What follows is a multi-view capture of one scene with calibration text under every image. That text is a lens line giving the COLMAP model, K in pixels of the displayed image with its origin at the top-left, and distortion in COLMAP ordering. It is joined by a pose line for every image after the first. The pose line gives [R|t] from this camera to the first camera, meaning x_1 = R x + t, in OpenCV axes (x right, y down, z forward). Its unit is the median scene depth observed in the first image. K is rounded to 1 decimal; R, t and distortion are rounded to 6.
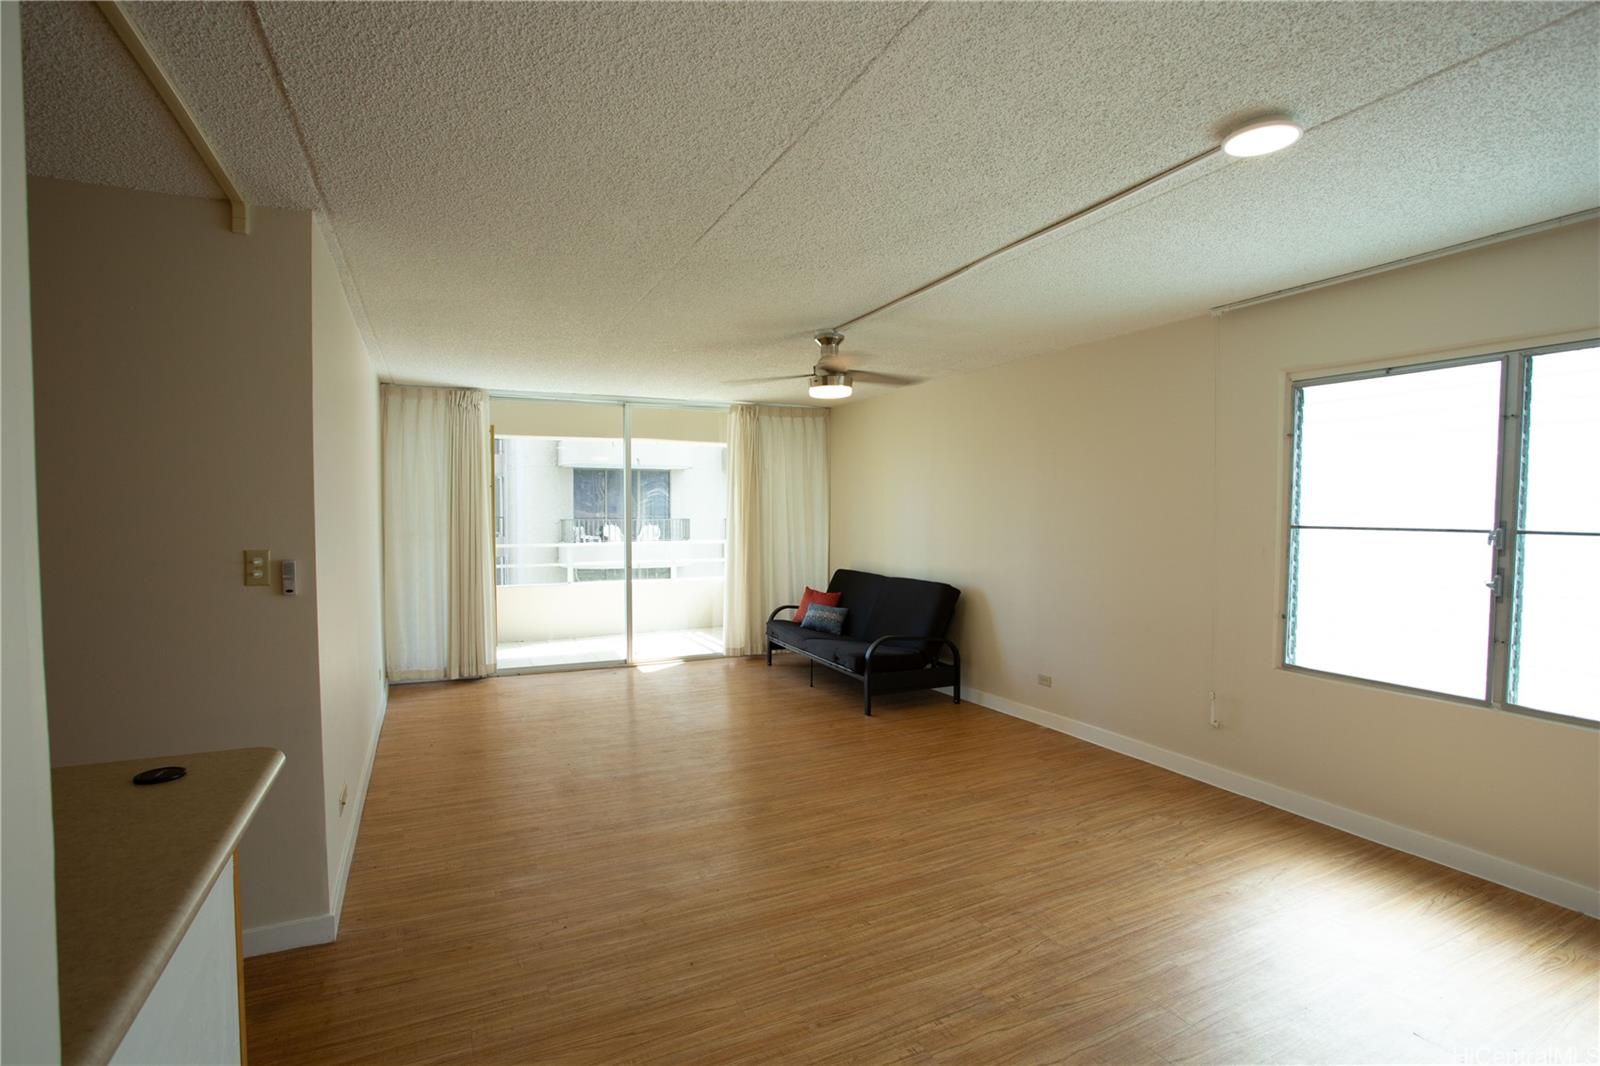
lens RADIAL K [[780.4, 0, 797.8], [0, 780.4, 540.9], [0, 0, 1]] dist [-0.075479, 0.037820]
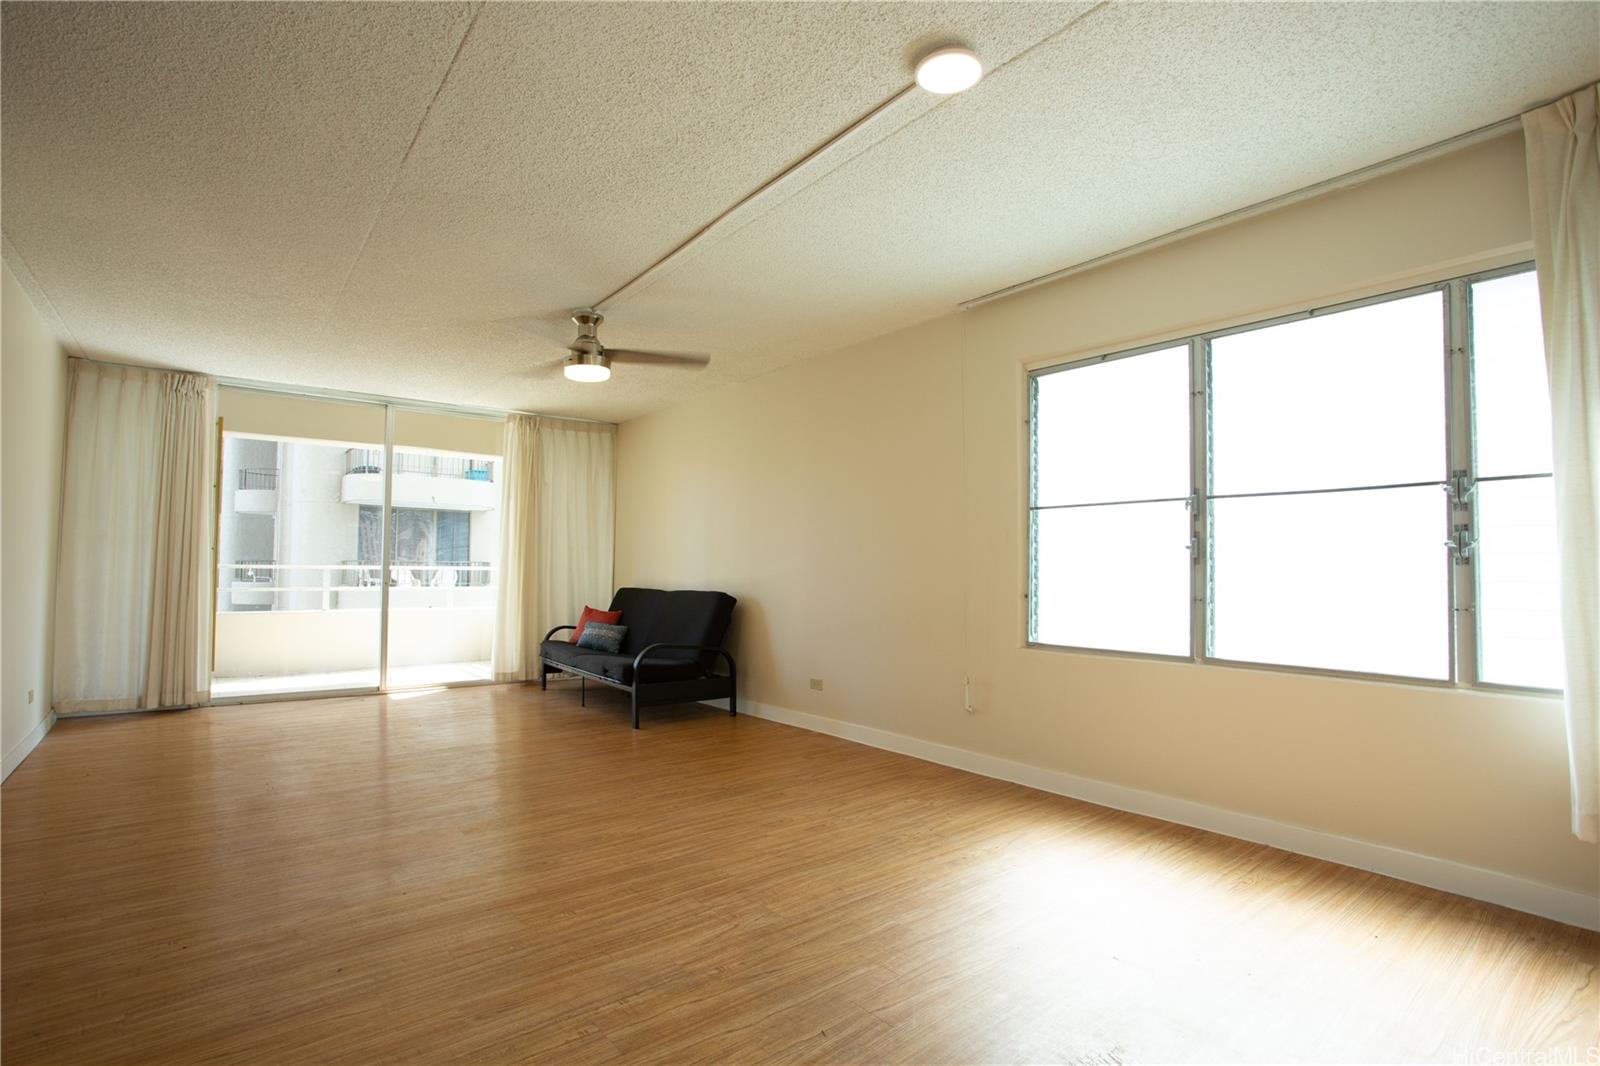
lens RADIAL K [[780.4, 0, 797.8], [0, 780.4, 540.9], [0, 0, 1]] dist [-0.075479, 0.037820]
pose [[0.975623, 0.015131, 0.218931, 0.108484], [0.002161, 0.996910, -0.078528, 0.107833], [-0.219443, 0.077087, 0.972575, 0.044718]]
